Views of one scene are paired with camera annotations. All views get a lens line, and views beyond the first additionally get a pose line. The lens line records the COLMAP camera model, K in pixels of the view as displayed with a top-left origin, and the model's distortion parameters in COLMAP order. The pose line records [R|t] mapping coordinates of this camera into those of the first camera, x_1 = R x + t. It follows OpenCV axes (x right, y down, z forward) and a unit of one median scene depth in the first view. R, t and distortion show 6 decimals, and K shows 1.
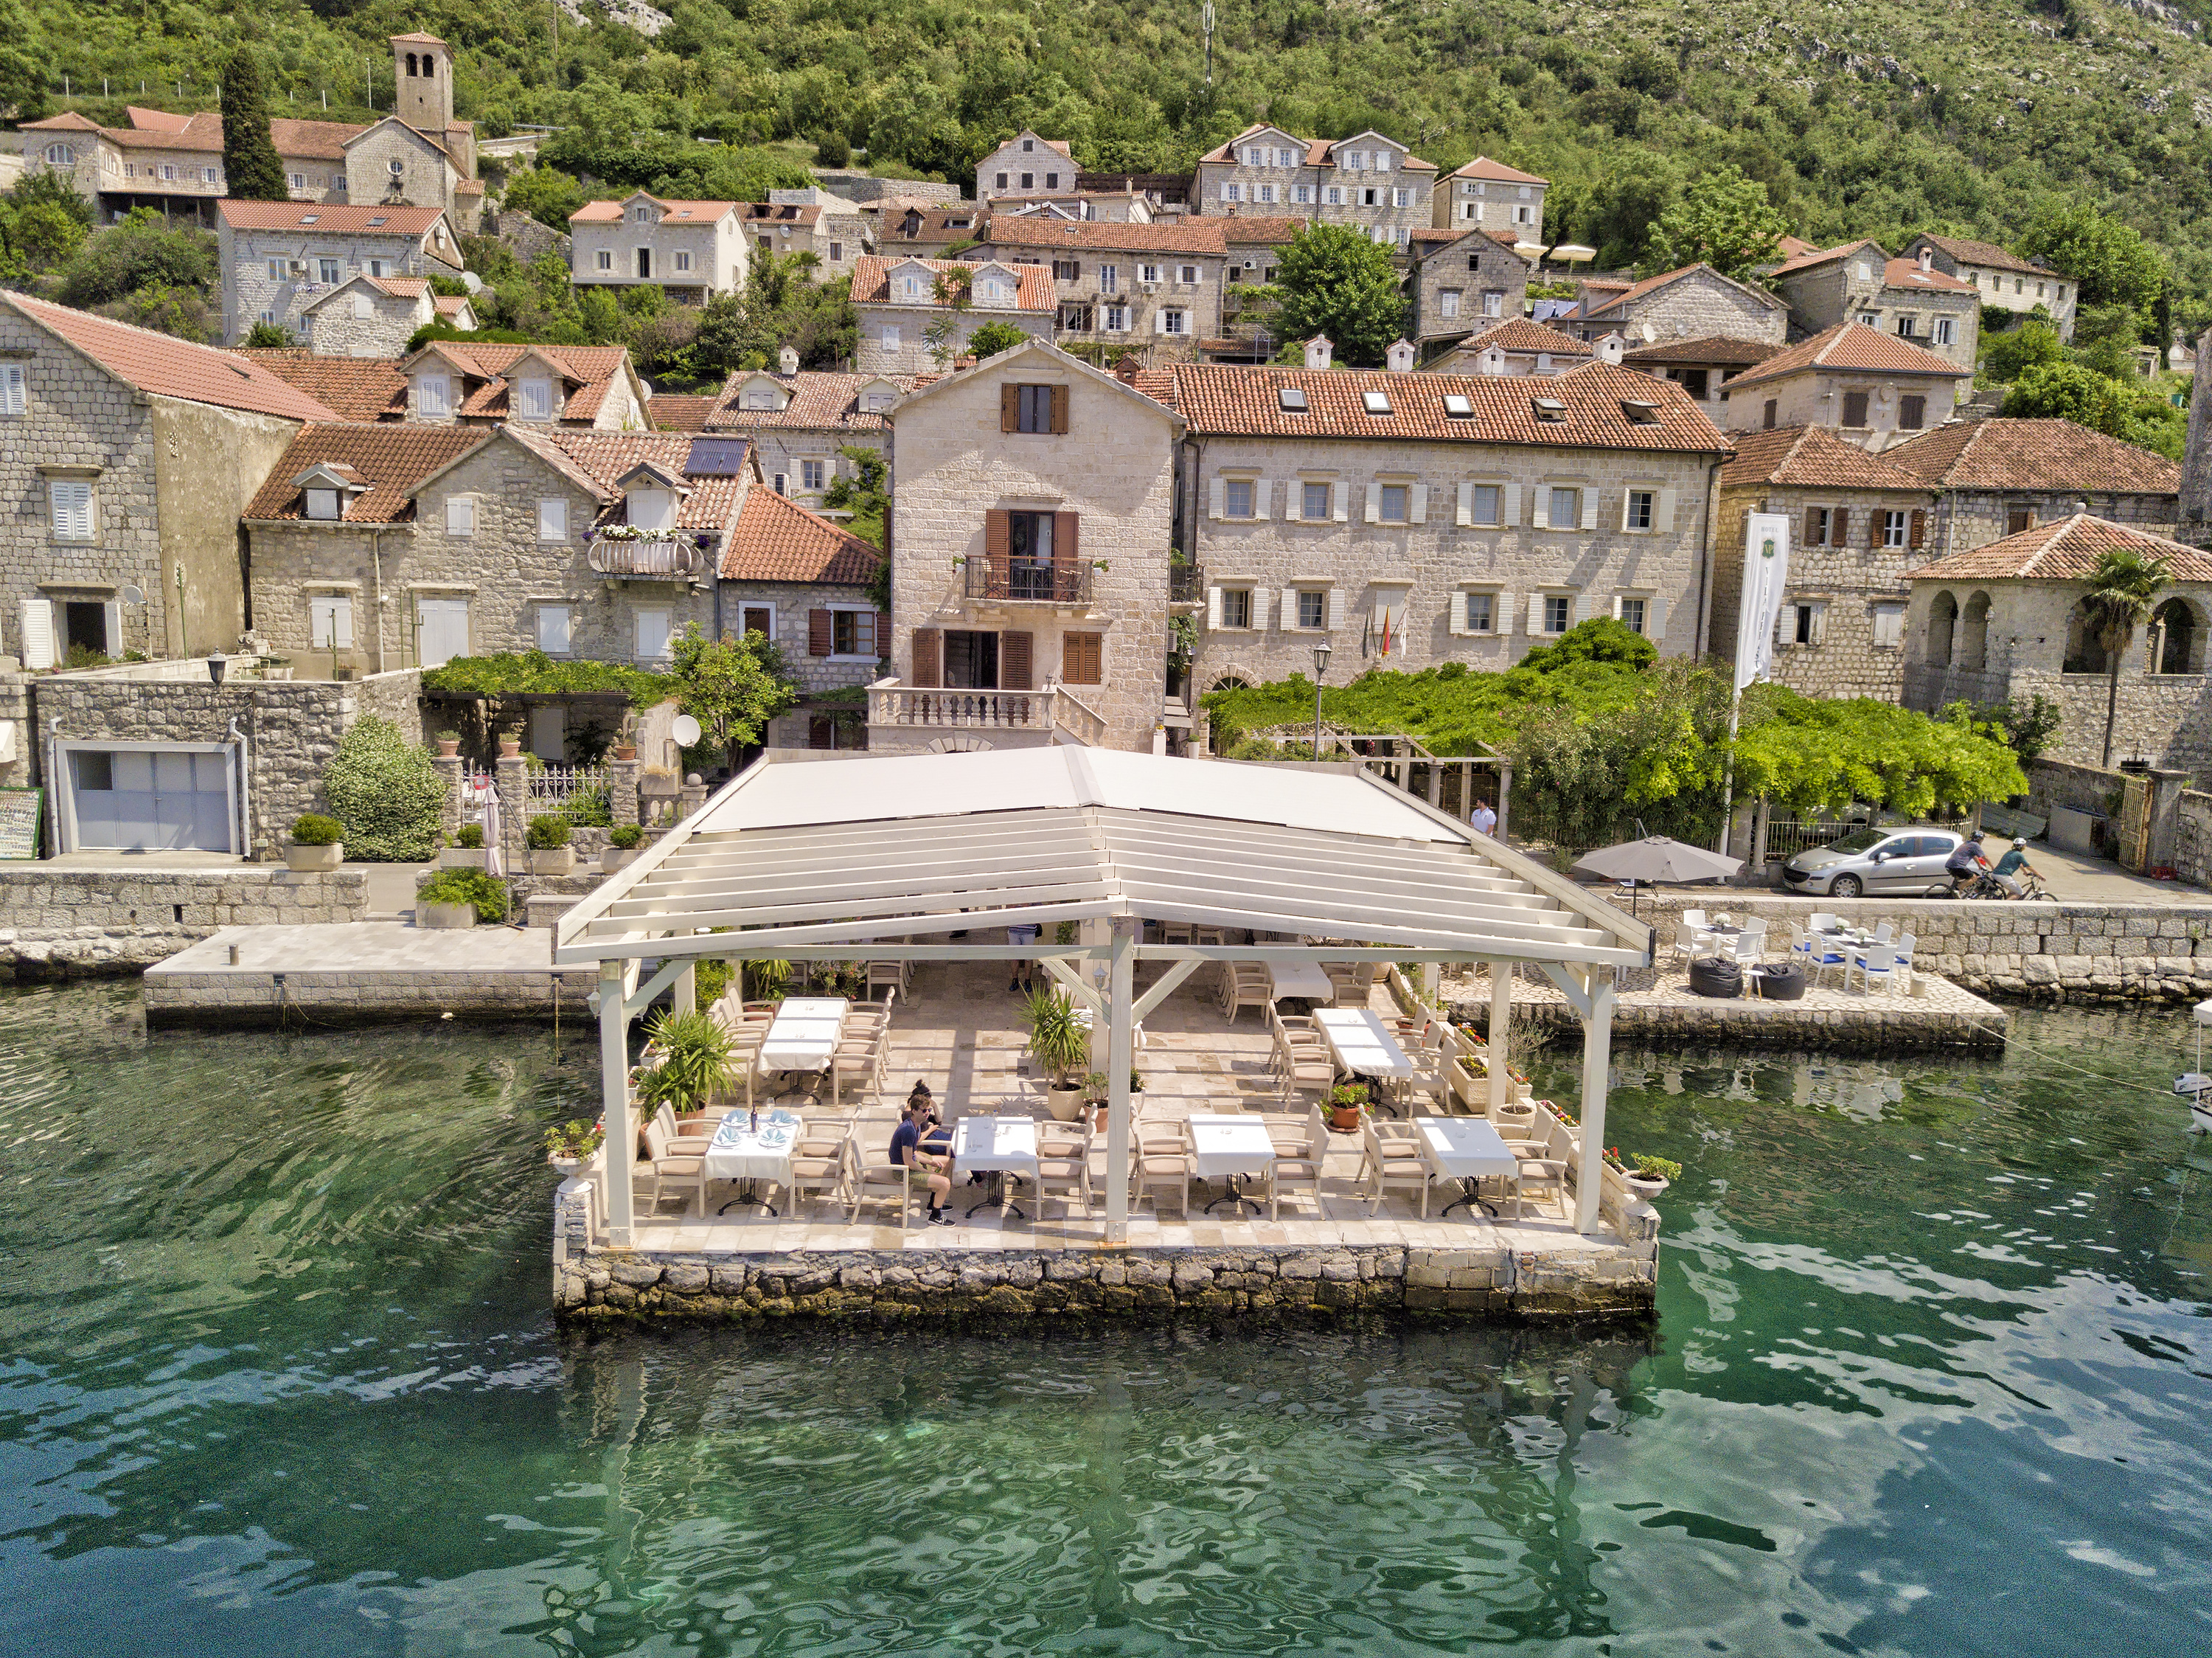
lens RADIAL K [[1700.1, 0, 1106.0], [0, 1700.1, 829.0], [0, 0, 1]] dist [-0.003749, 0.008107]
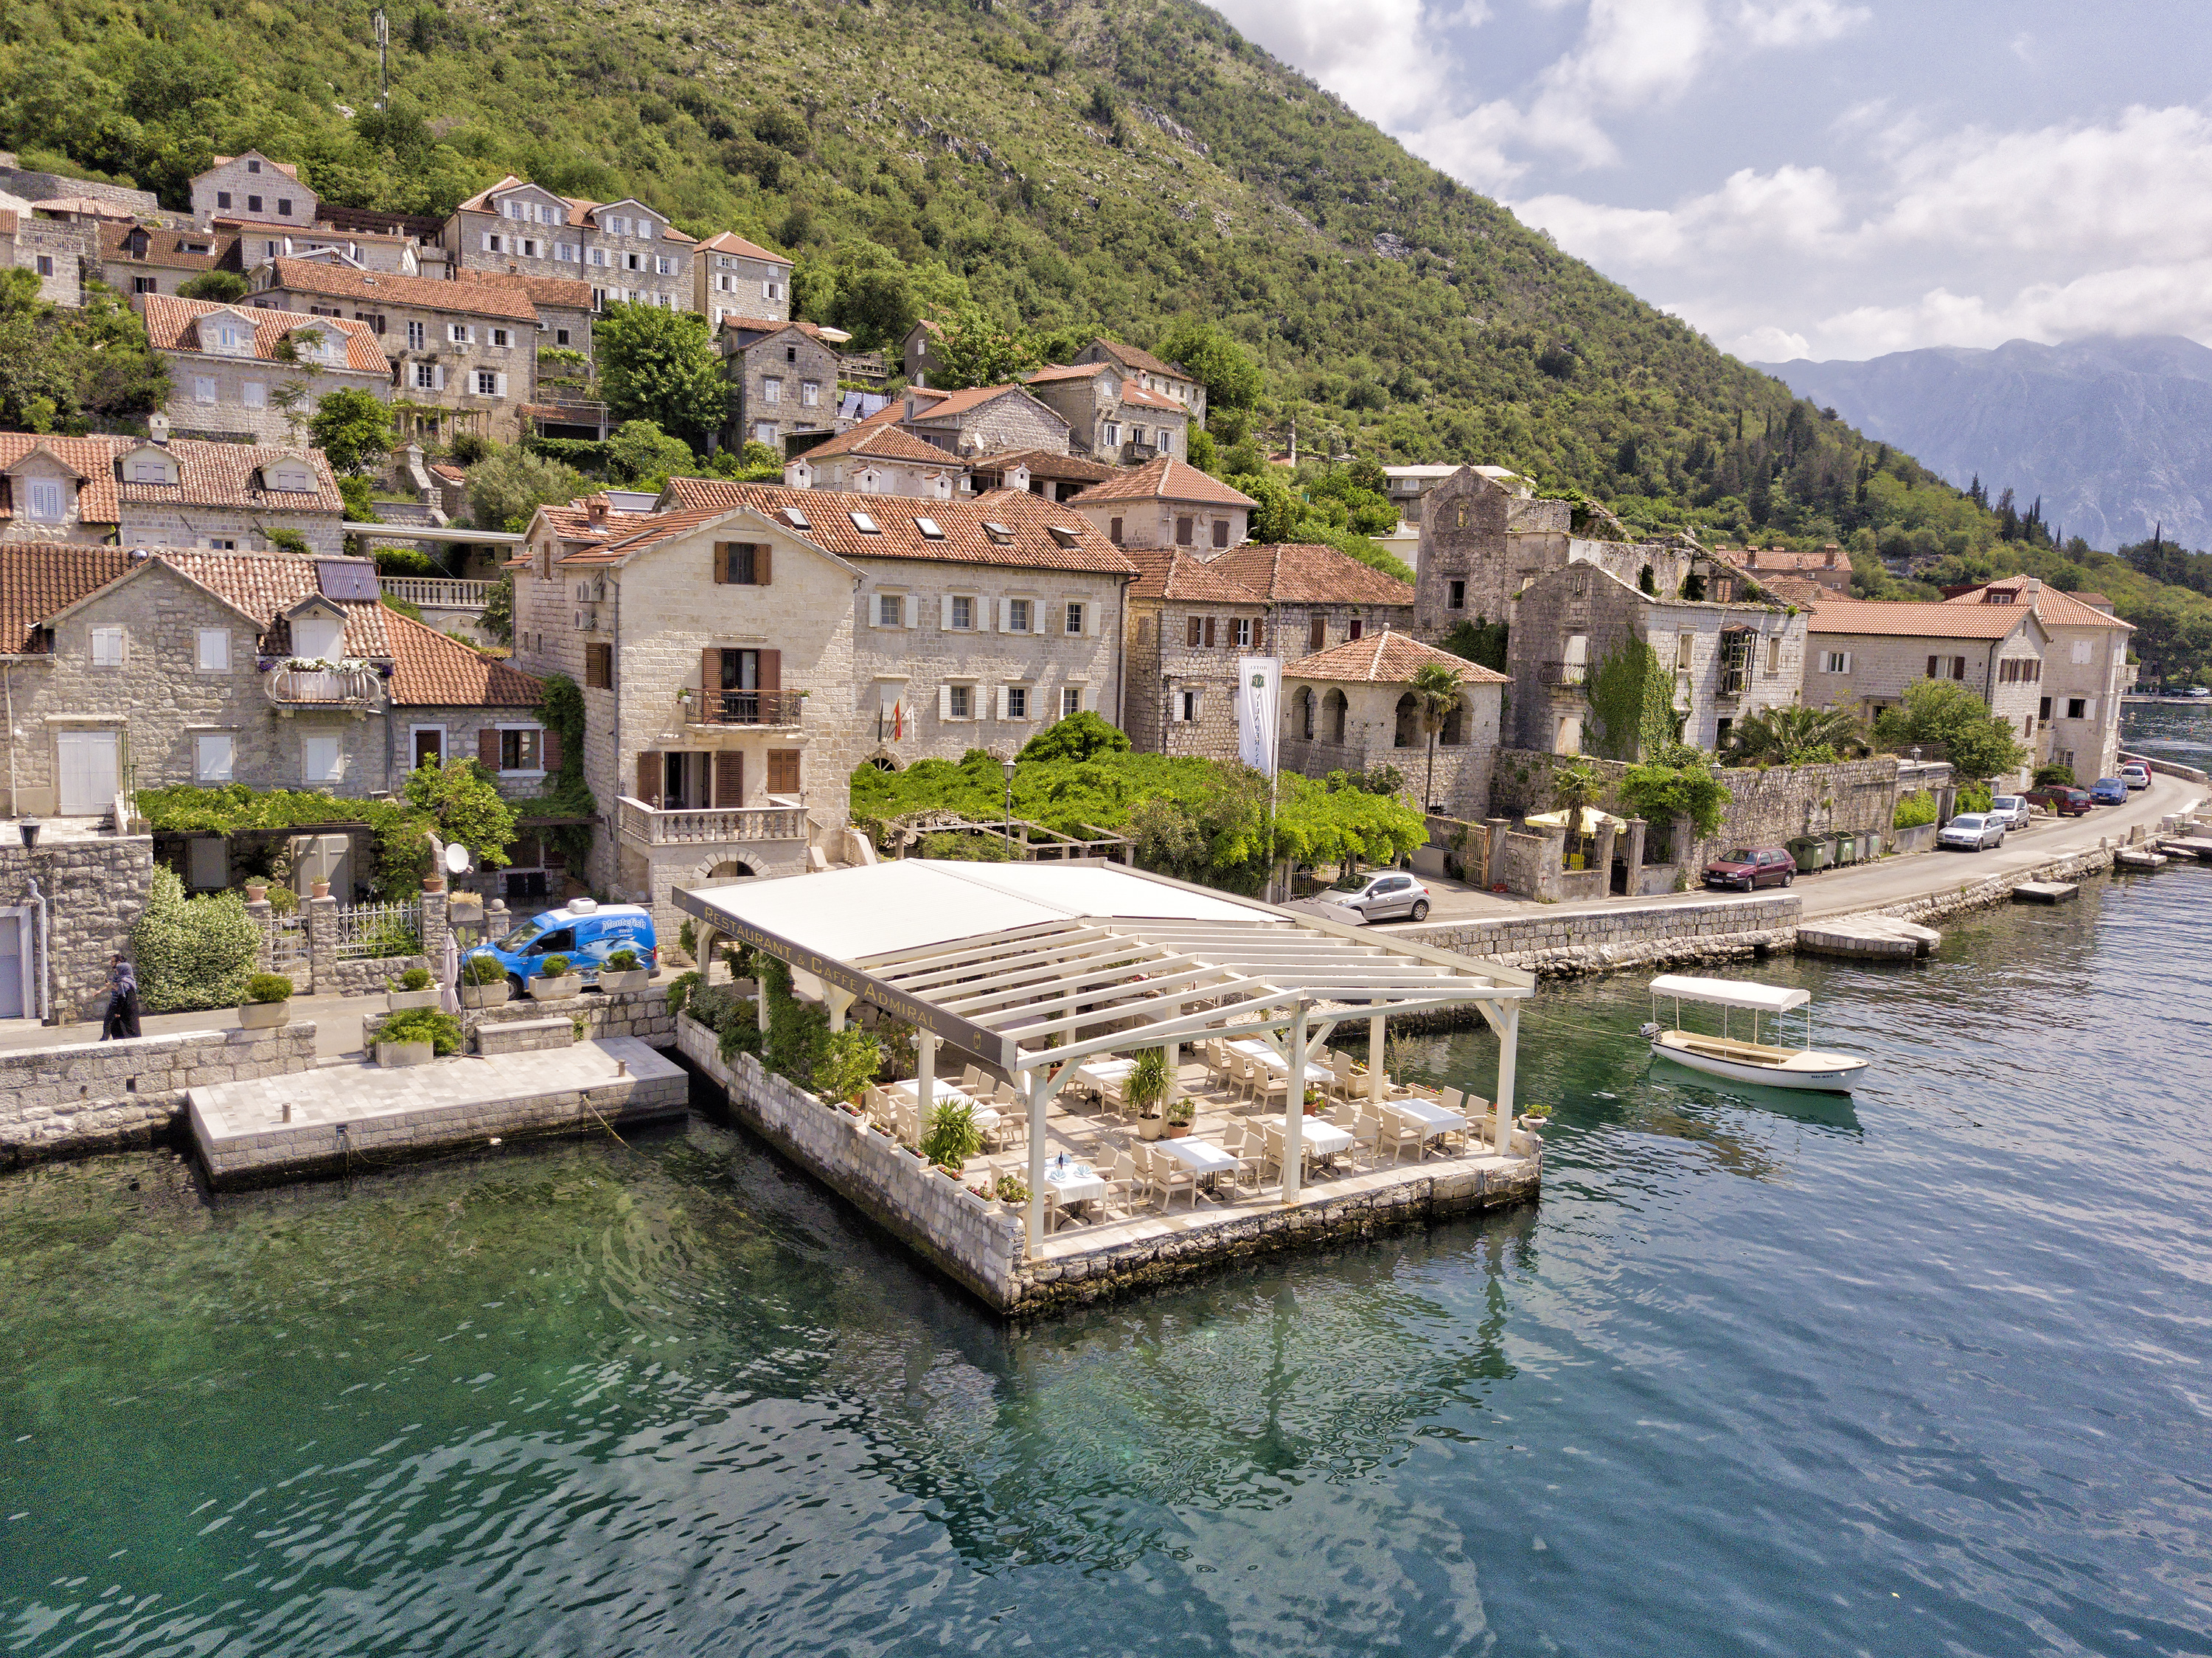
lens RADIAL K [[1700.1, 0, 1106.0], [0, 1700.1, 829.0], [0, 0, 1]] dist [-0.003749, 0.008107]
pose [[0.874423, -0.056975, 0.481807, -0.348793], [0.061034, 0.998109, 0.007260, -0.050707], [-0.481310, 0.023058, 0.876247, -0.126319]]
